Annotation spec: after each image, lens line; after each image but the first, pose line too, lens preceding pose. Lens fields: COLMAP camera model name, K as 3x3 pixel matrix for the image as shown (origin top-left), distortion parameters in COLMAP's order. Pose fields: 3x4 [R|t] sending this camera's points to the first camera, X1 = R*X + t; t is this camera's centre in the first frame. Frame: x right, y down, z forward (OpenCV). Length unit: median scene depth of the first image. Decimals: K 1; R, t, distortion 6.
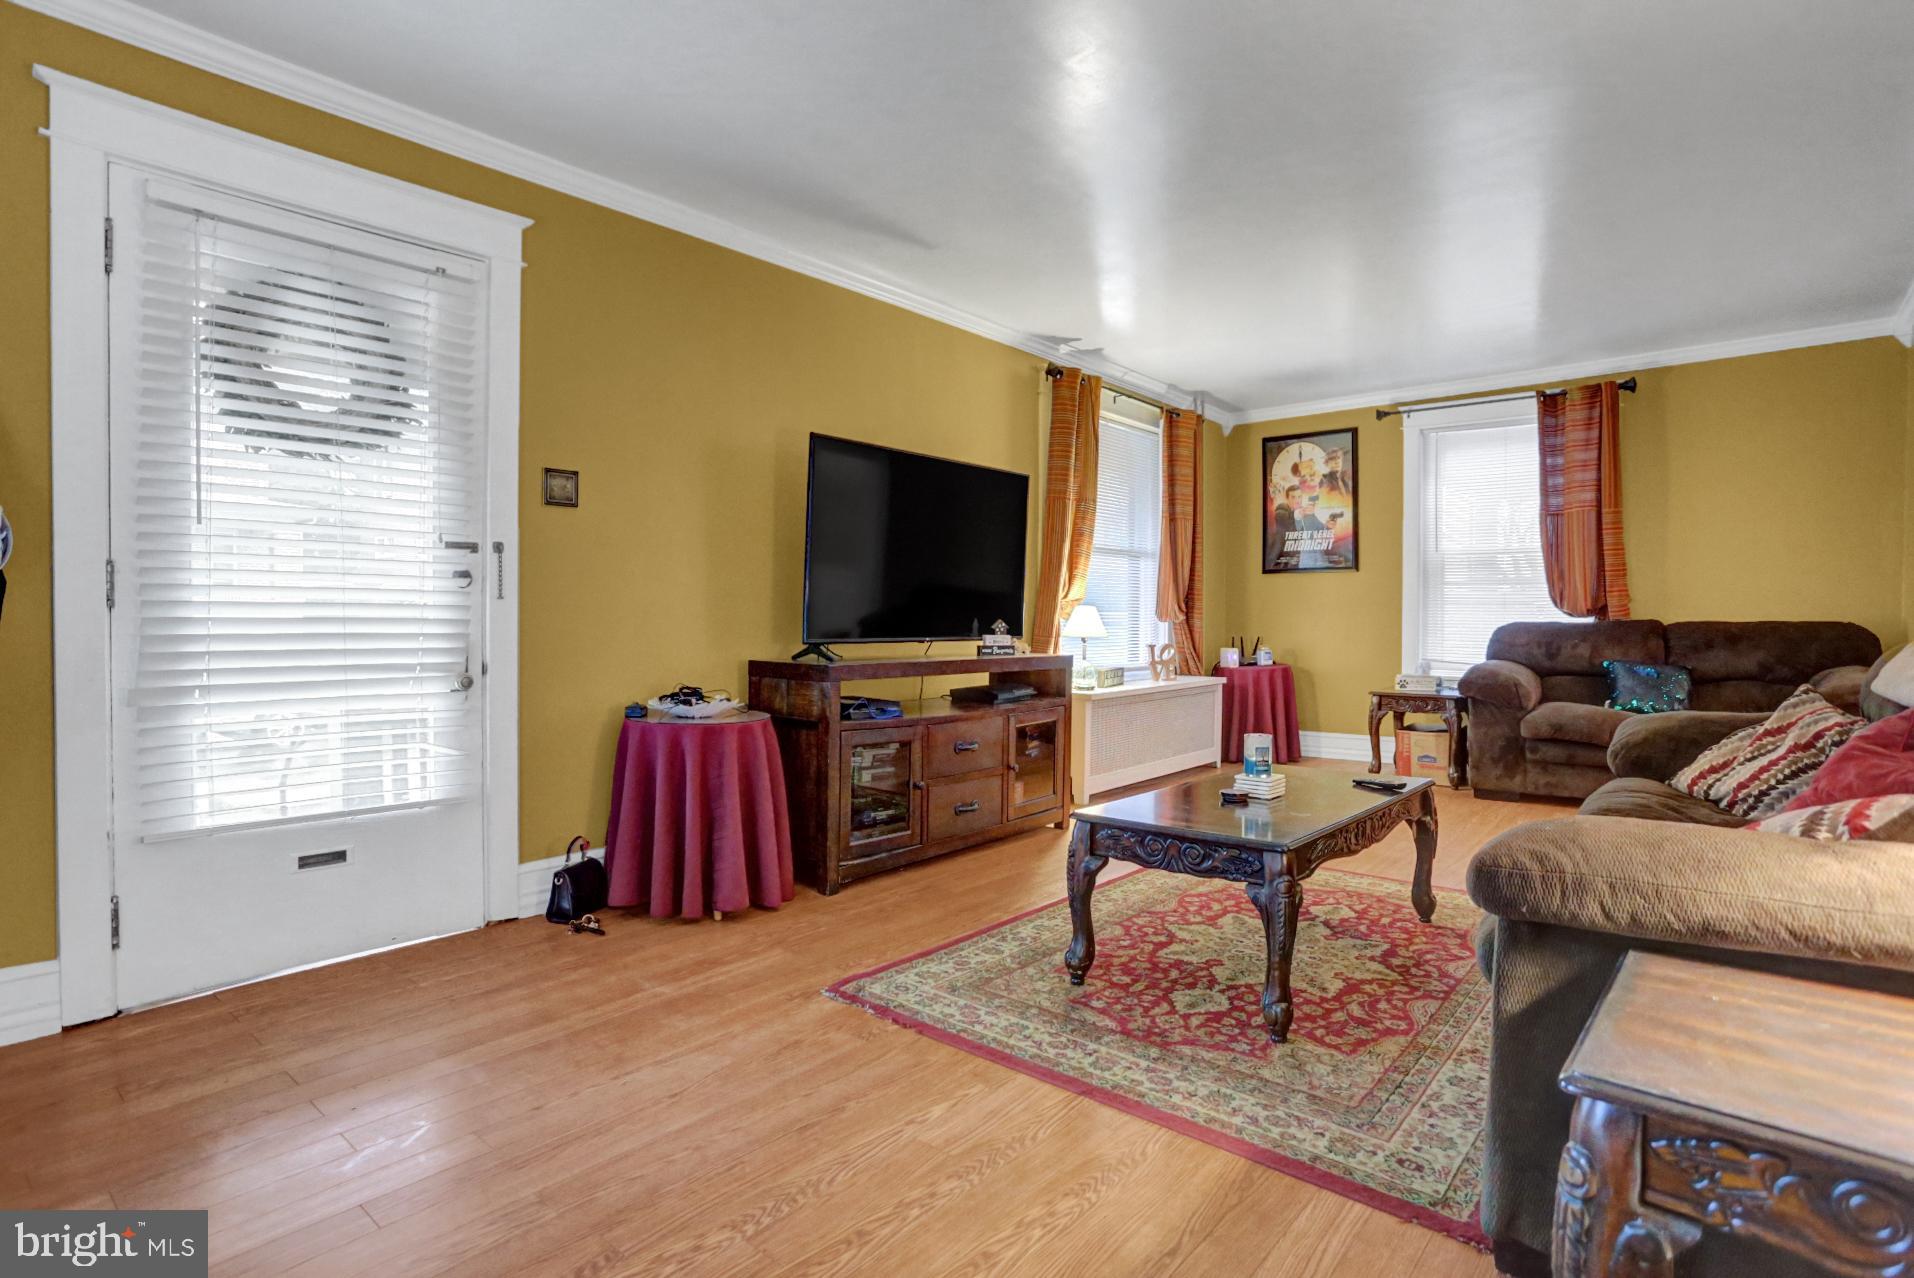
lens RADIAL K [[955.6, 0, 944.5], [0, 955.6, 633.6], [0, 0, 1]] dist [-0.079793, 0.045220]
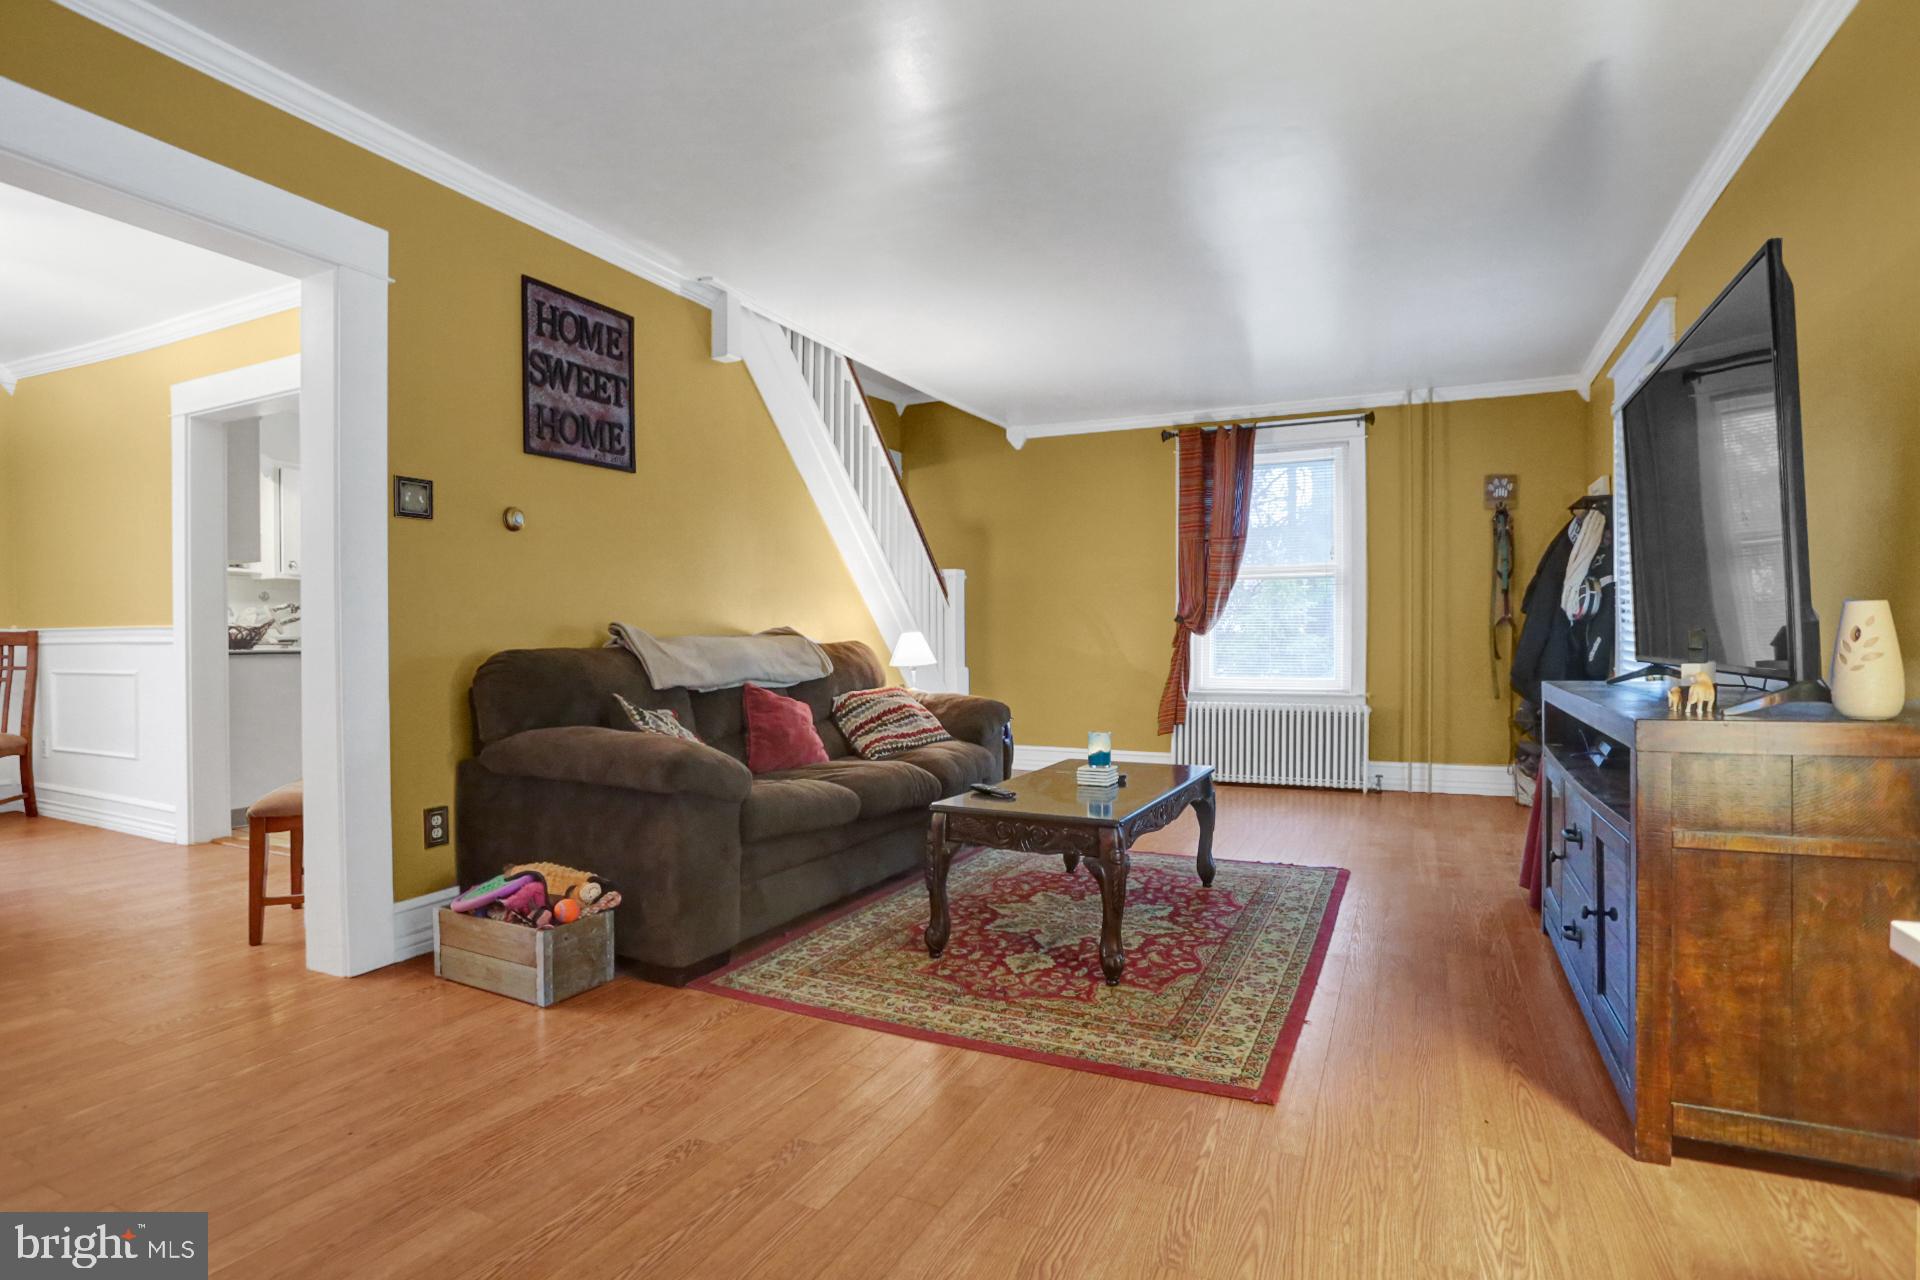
lens RADIAL K [[1020.2, 0, 960.0], [0, 1020.2, 640.0], [0, 0, 1]] dist [-0.056240, -0.000060]
pose [[-0.962712, 0.003295, -0.270509, 0.737767], [-0.001168, 0.999866, 0.016333, -0.023379], [0.270526, 0.016040, -0.962579, 1.908262]]
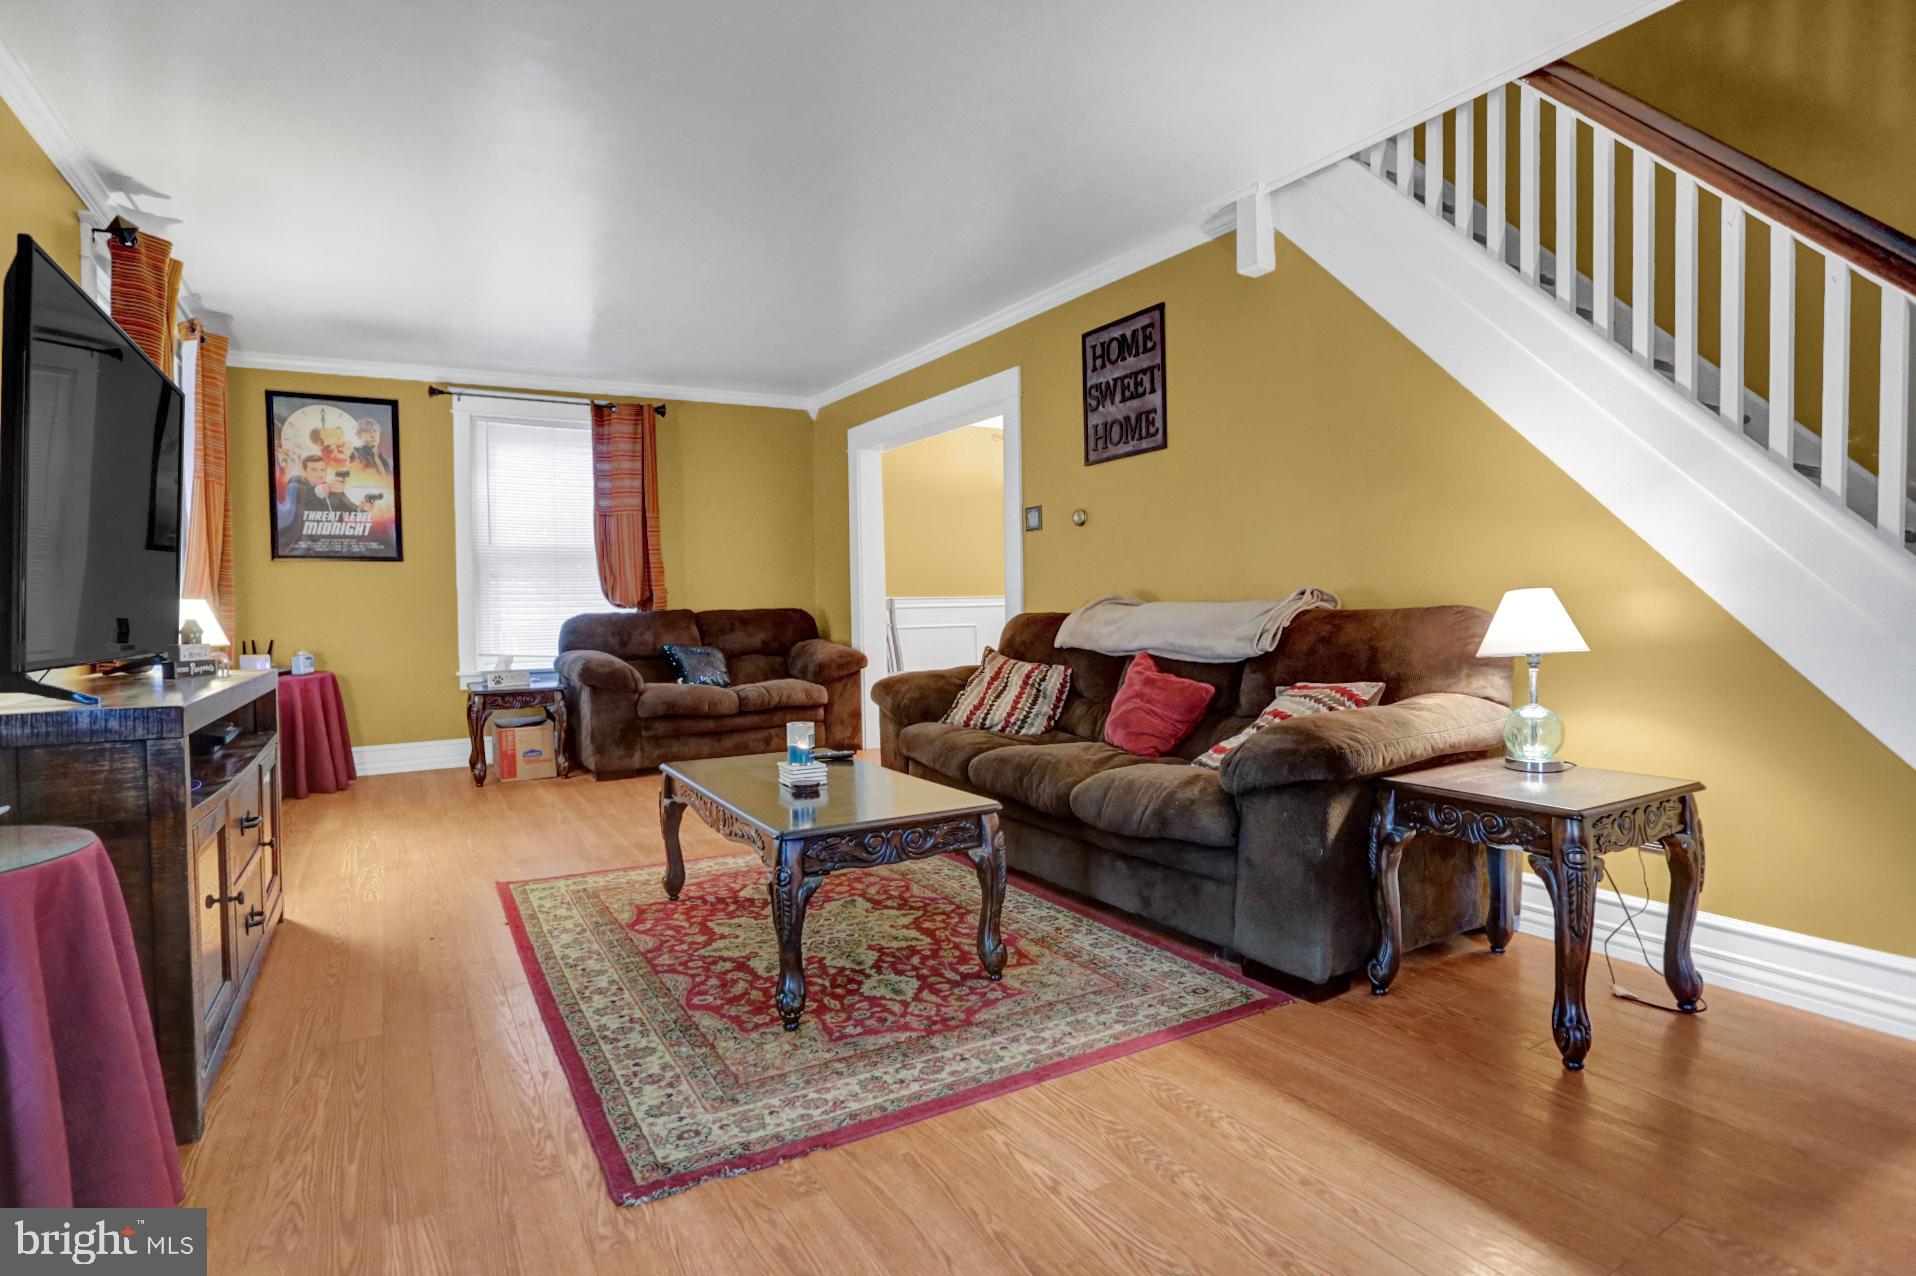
lens RADIAL K [[956.6, 0, 945.4], [0, 956.6, 632.6], [0, 0, 1]] dist [-0.079793, 0.045220]
pose [[0.330795, -0.034117, 0.943086, -0.493450], [0.032710, 0.999160, 0.024672, -0.006787], [-0.943135, 0.022687, 0.331634, 0.459636]]
